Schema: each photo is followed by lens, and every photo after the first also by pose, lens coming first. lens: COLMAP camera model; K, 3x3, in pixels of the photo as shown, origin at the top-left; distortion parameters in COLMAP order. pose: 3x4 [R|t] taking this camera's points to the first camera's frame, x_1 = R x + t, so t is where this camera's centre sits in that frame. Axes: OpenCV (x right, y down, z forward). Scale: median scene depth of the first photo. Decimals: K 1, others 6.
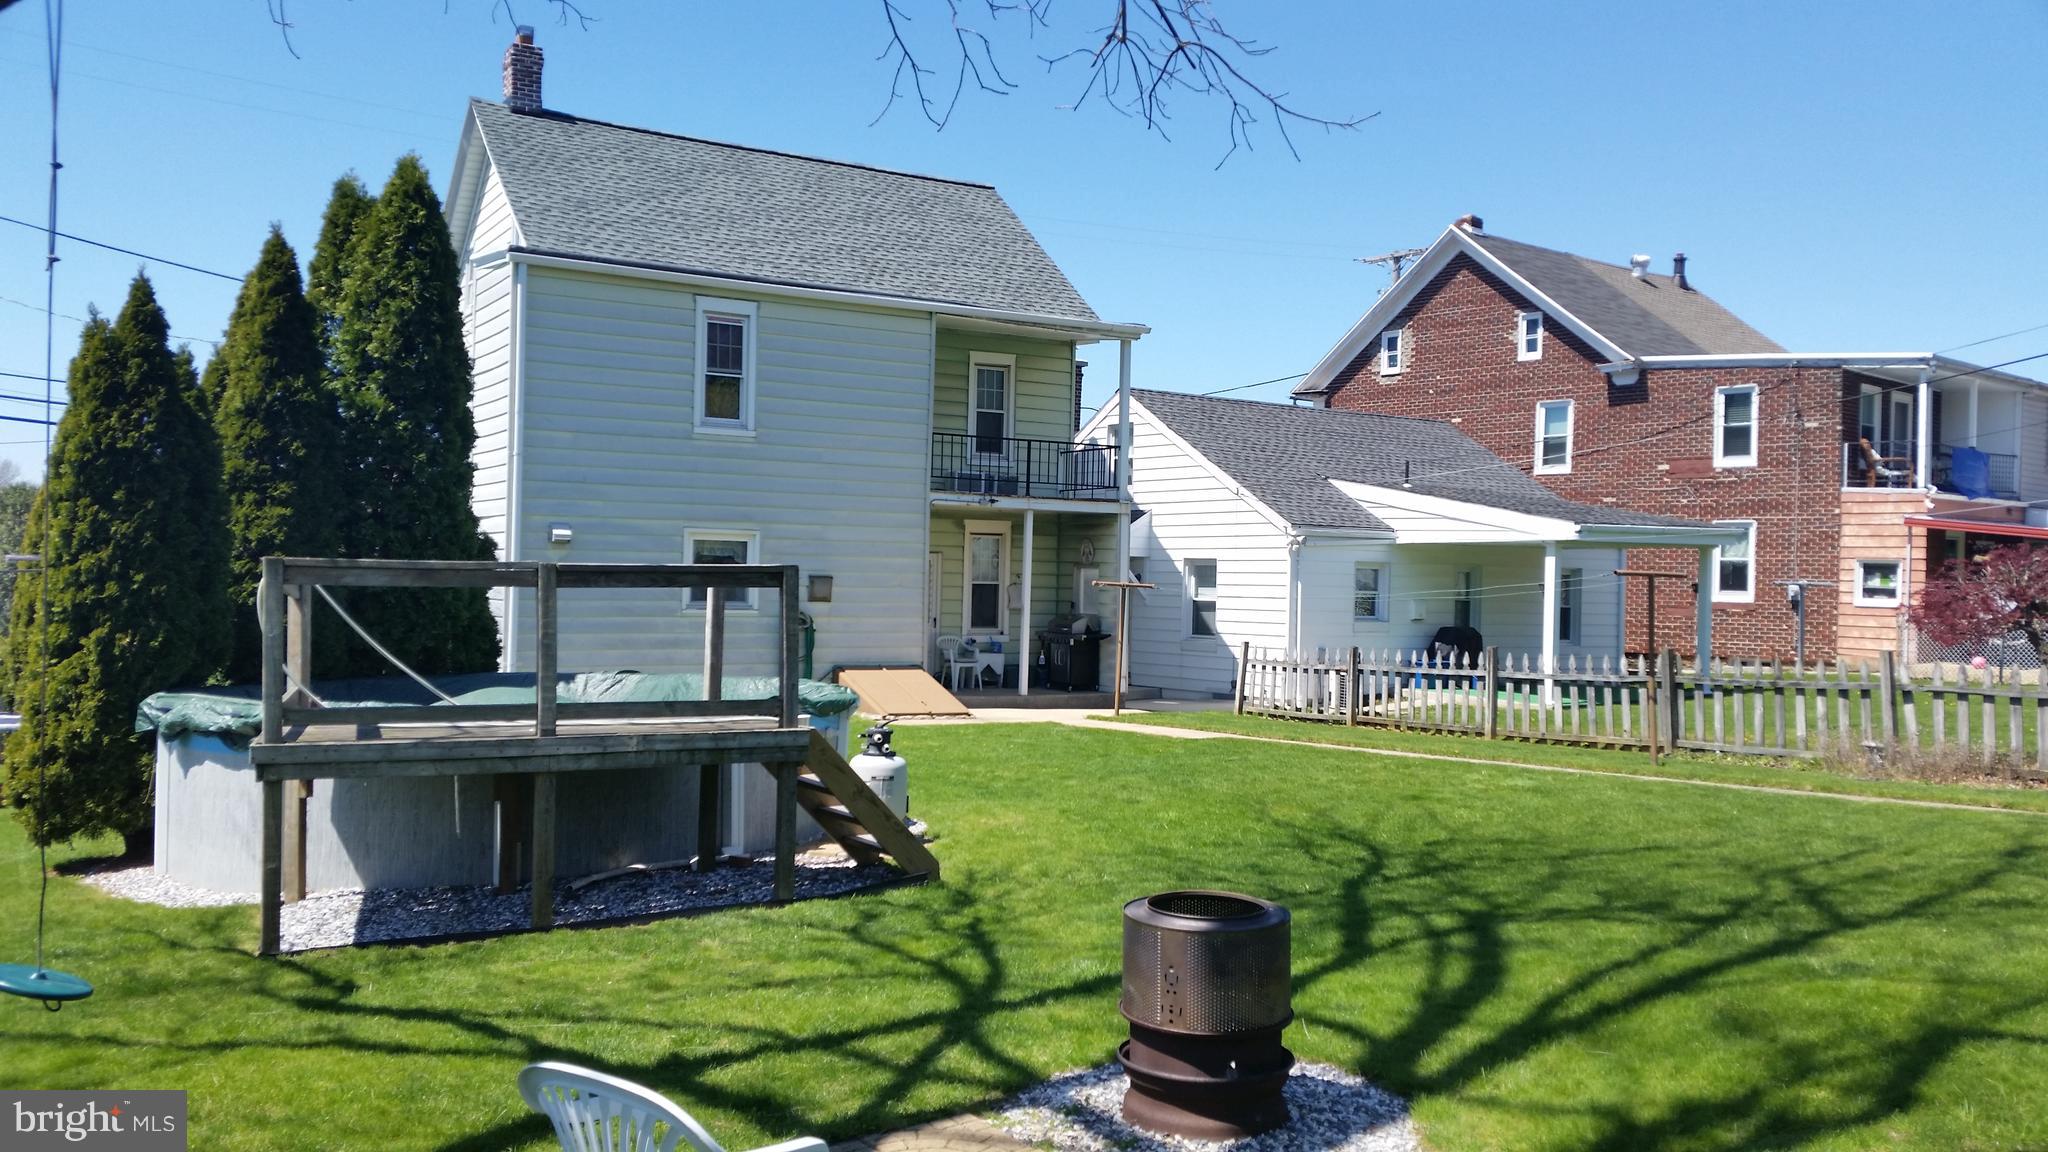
lens RADIAL K [[1693.7, 0, 1024.3], [0, 1693.7, 591.8], [0, 0, 1]] dist [0.128686, 0.002511]
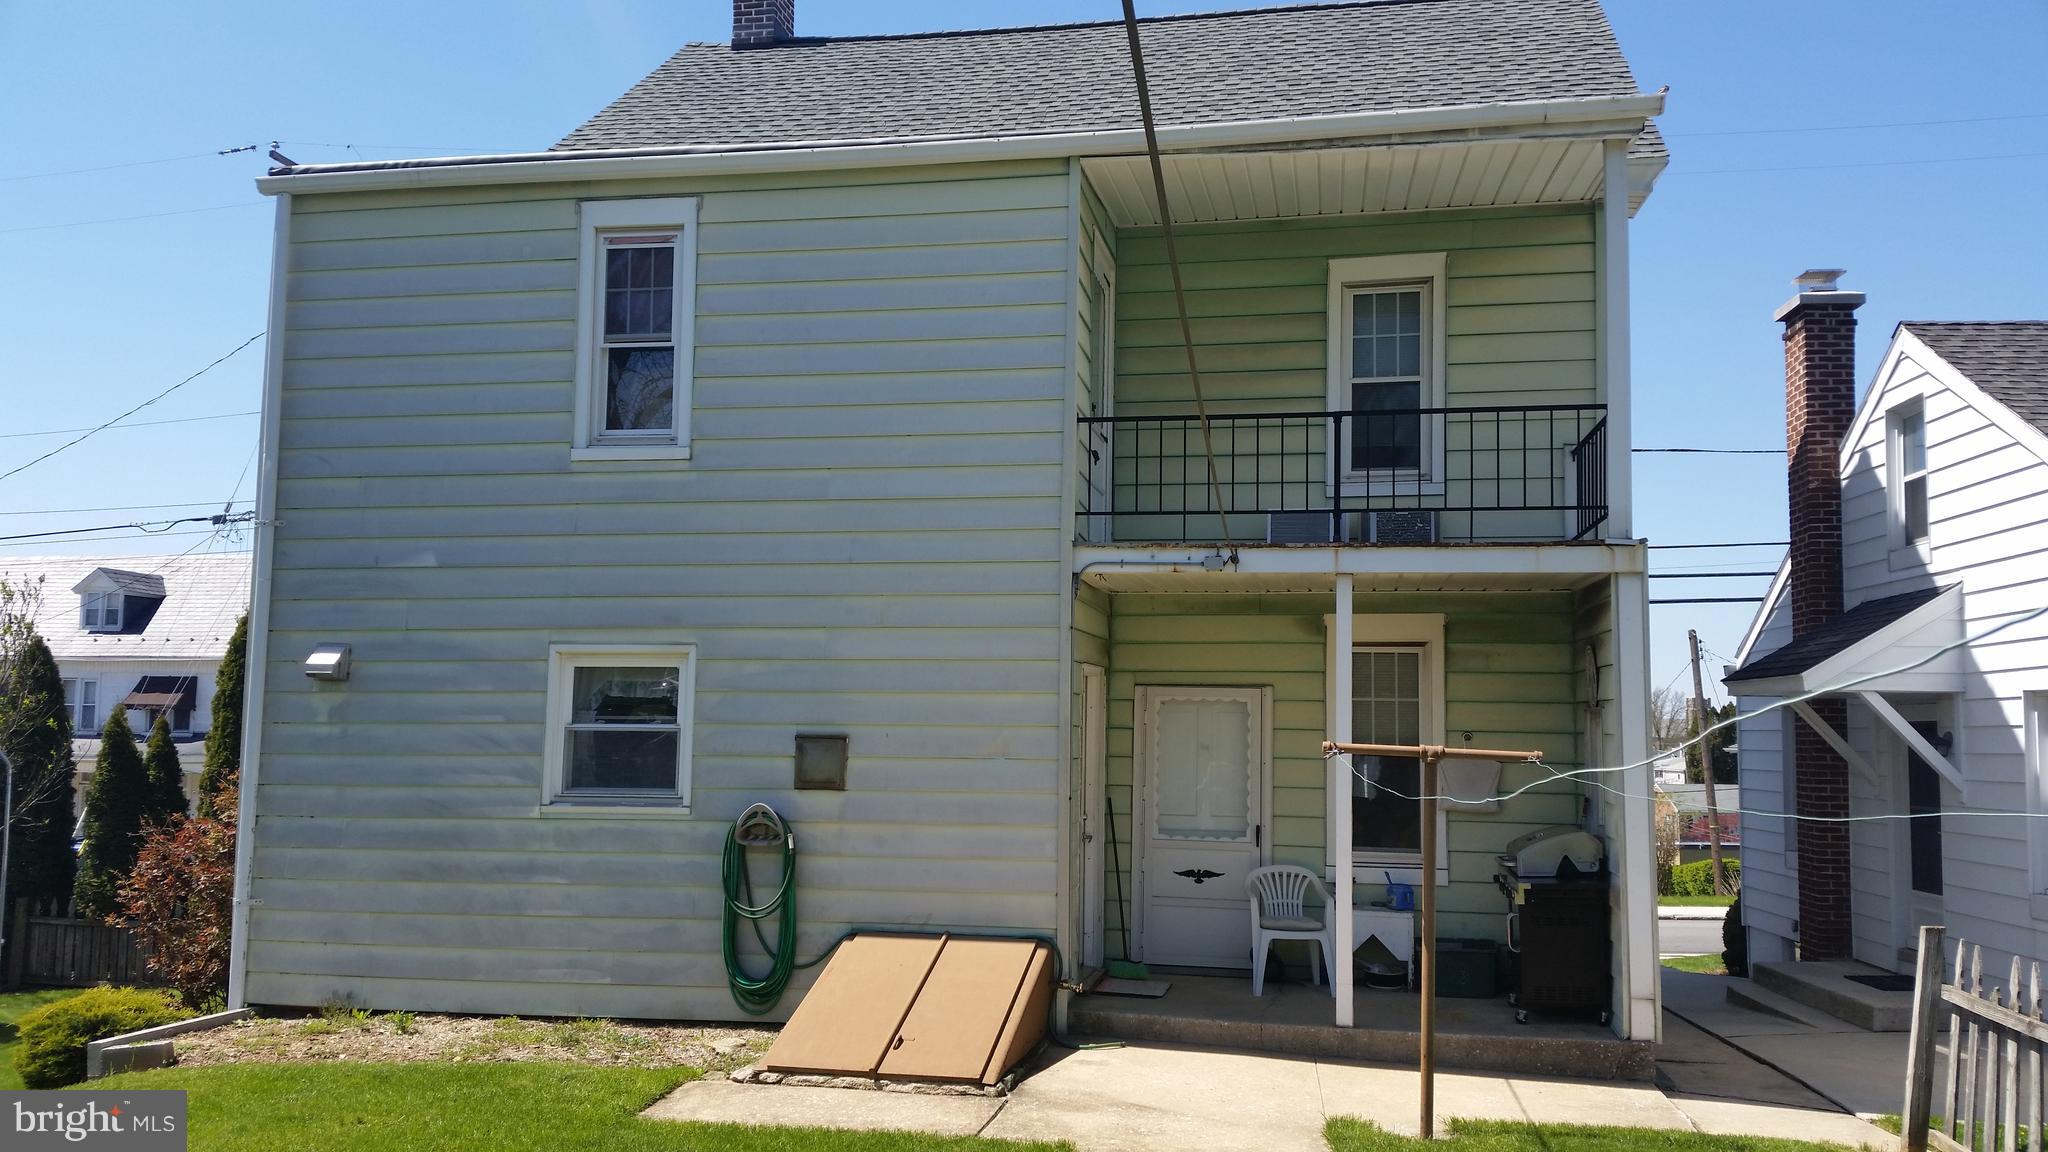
lens RADIAL K [[1693.7, 0, 1024.3], [0, 1693.7, 591.8], [0, 0, 1]] dist [0.128686, 0.002511]
pose [[0.755248, -0.068784, -0.651820, 0.422350], [-0.002069, 0.994223, -0.107314, 0.003012], [0.655436, 0.082397, 0.750743, 1.208602]]
